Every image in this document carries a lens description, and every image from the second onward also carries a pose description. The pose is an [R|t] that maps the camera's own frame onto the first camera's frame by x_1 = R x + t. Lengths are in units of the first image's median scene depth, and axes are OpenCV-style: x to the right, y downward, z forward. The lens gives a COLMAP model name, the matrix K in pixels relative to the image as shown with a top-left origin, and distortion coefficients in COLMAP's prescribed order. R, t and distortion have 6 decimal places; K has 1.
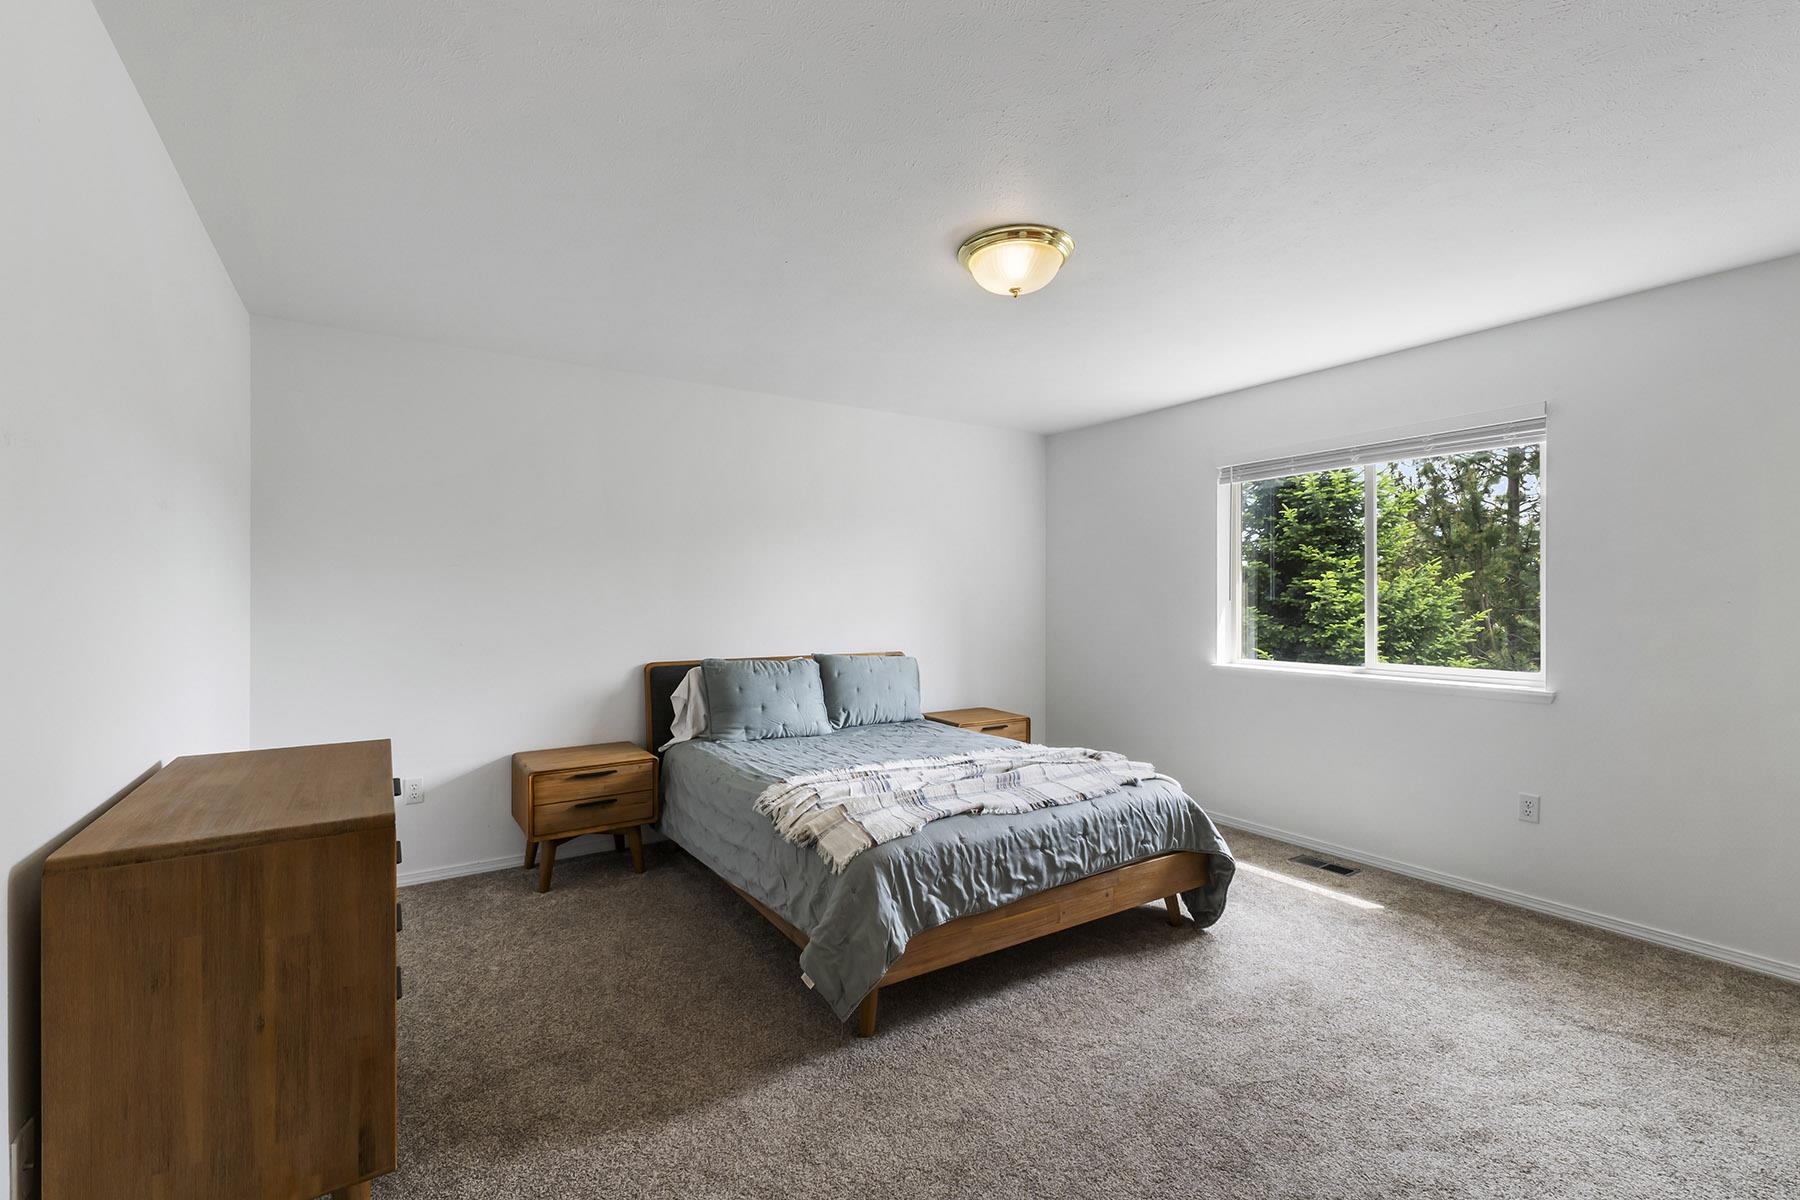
lens RADIAL K [[766.0, 0, 887.3], [0, 766.0, 597.4], [0, 0, 1]] dist [0.002887, -0.000169]
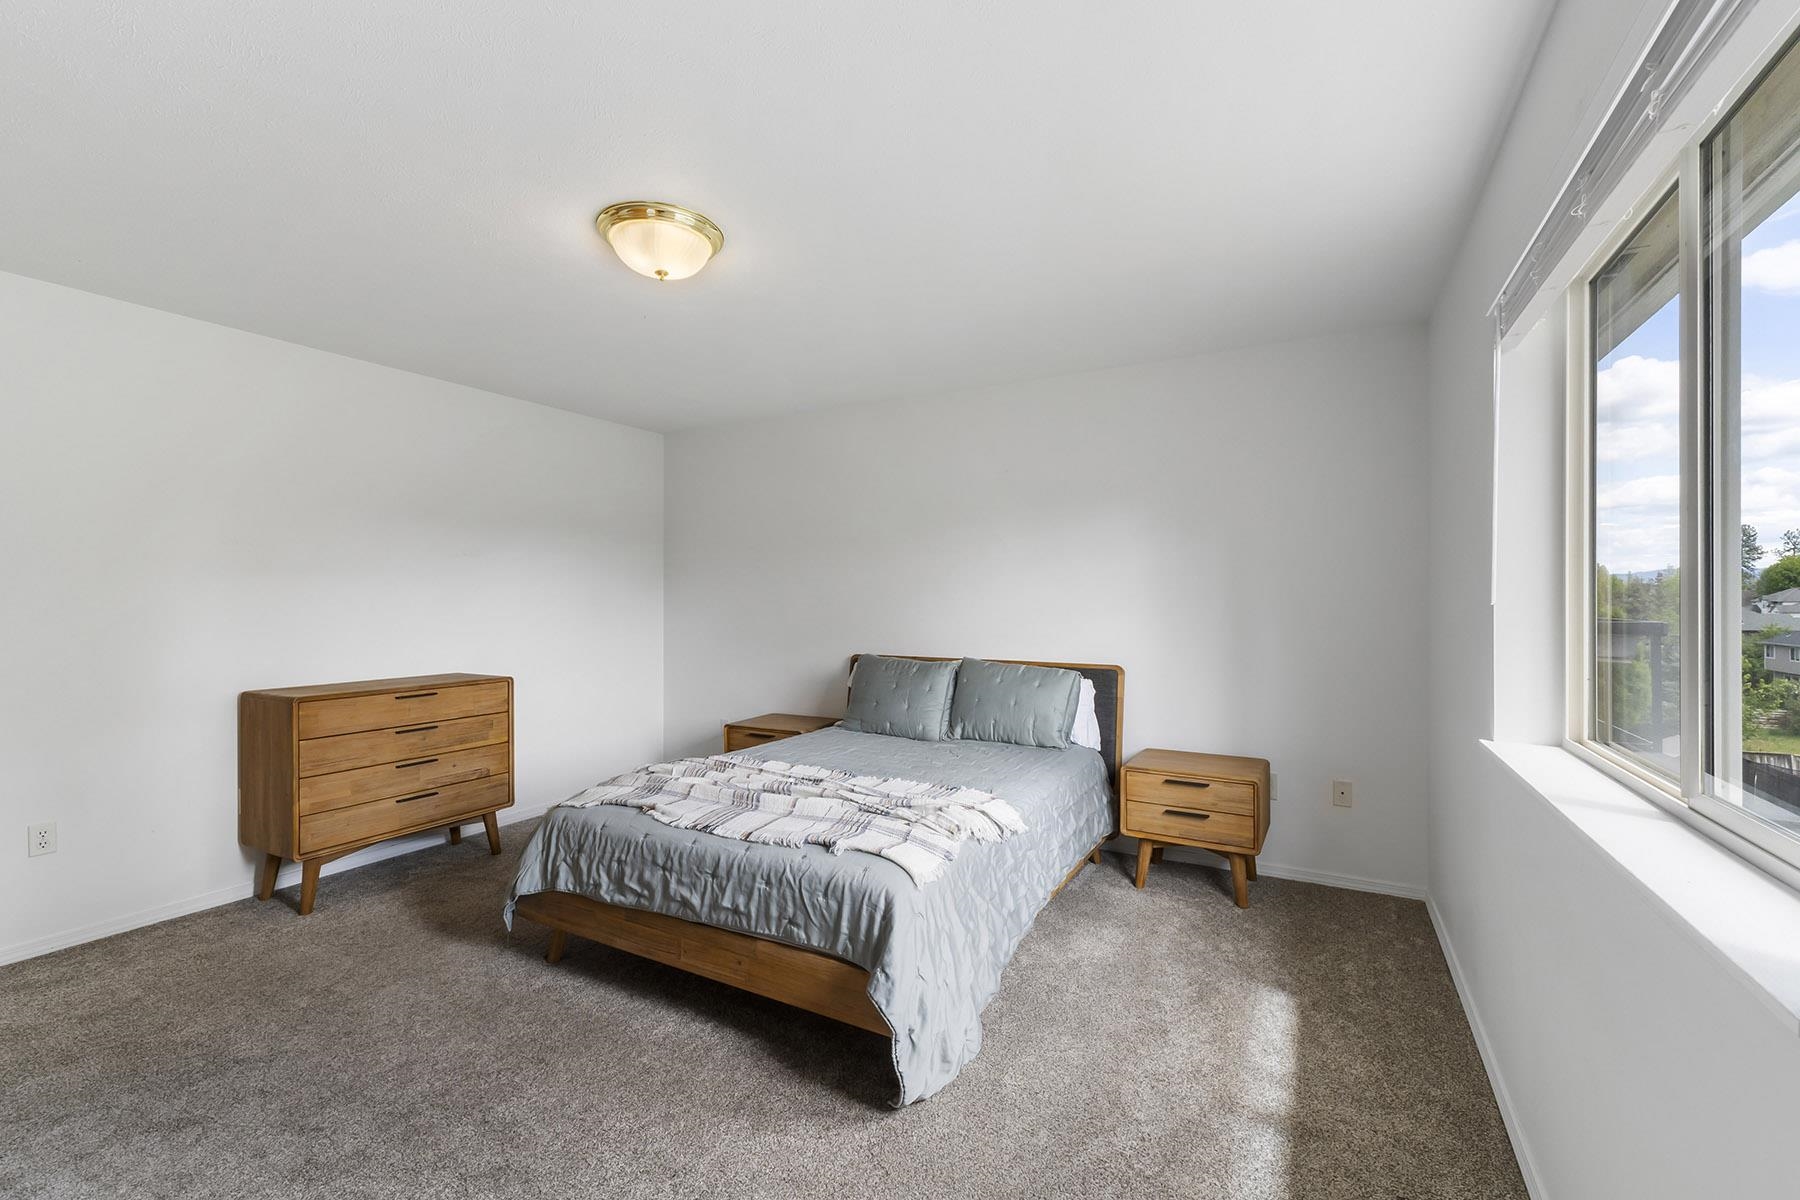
lens RADIAL K [[766.0, 0, 891.1], [0, 766.0, 602.3], [0, 0, 1]] dist [0.002887, -0.000169]
pose [[0.469338, -0.000988, -0.883018, 1.106157], [0.000704, 0.999999, -0.000744, 0.014888], [0.883018, -0.000272, 0.469339, 0.798639]]
